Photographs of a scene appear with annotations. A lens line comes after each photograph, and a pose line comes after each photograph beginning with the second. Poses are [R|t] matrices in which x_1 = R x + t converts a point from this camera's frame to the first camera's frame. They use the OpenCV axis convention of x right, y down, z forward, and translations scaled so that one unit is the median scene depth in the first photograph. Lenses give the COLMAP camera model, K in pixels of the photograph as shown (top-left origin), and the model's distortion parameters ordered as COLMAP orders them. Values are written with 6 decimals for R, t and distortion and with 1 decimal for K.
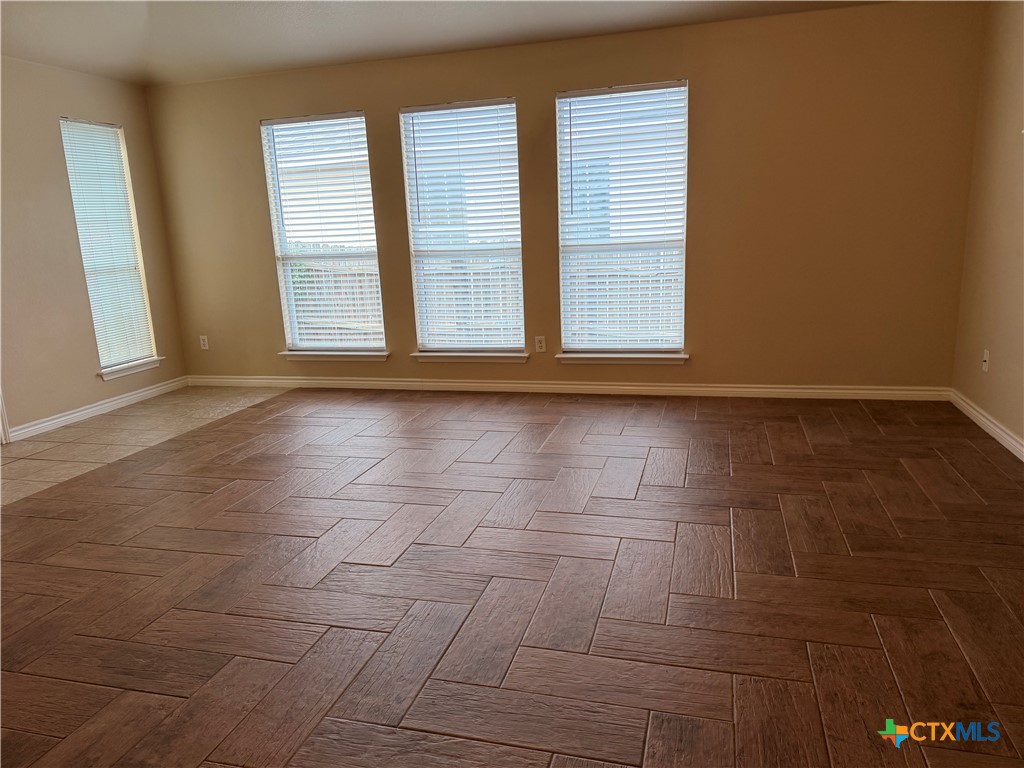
lens RADIAL K [[726.6, 0, 512.0], [0, 726.6, 384.0], [0, 0, 1]] dist [0.029027, -0.032555]
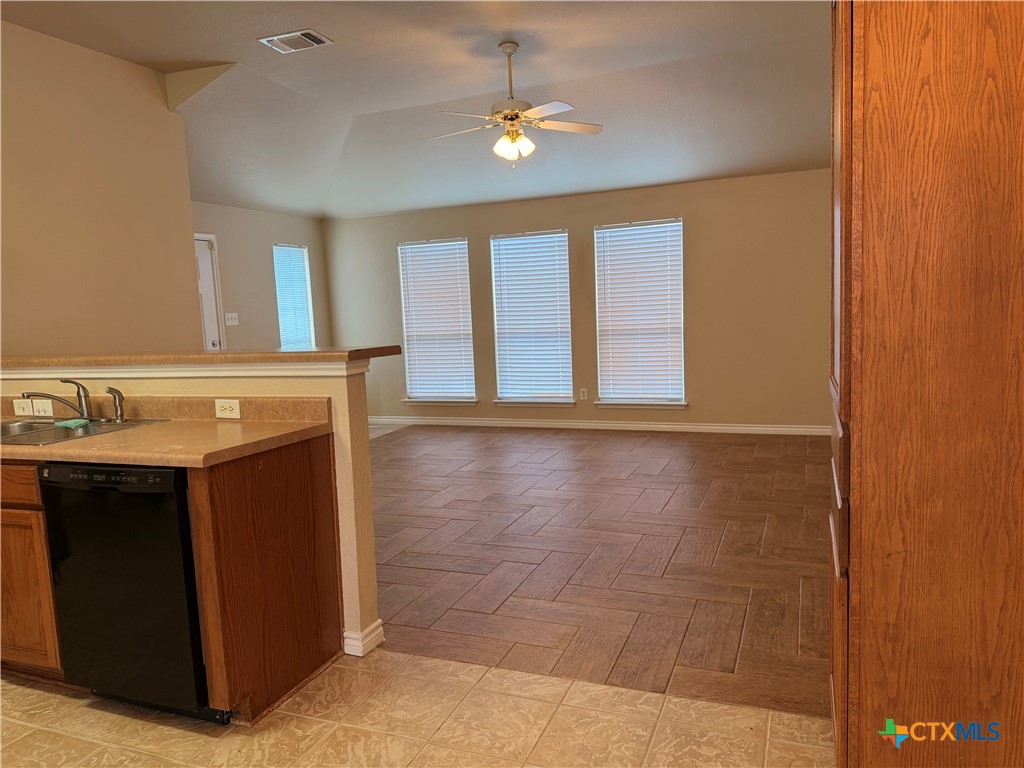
lens RADIAL K [[726.6, 0, 512.0], [0, 726.6, 384.0], [0, 0, 1]] dist [0.029027, -0.032555]
pose [[0.993740, 0.010609, -0.111209, 0.061505], [-0.021627, 0.994917, -0.098346, 0.072843], [0.109601, 0.100136, 0.988919, -0.455757]]
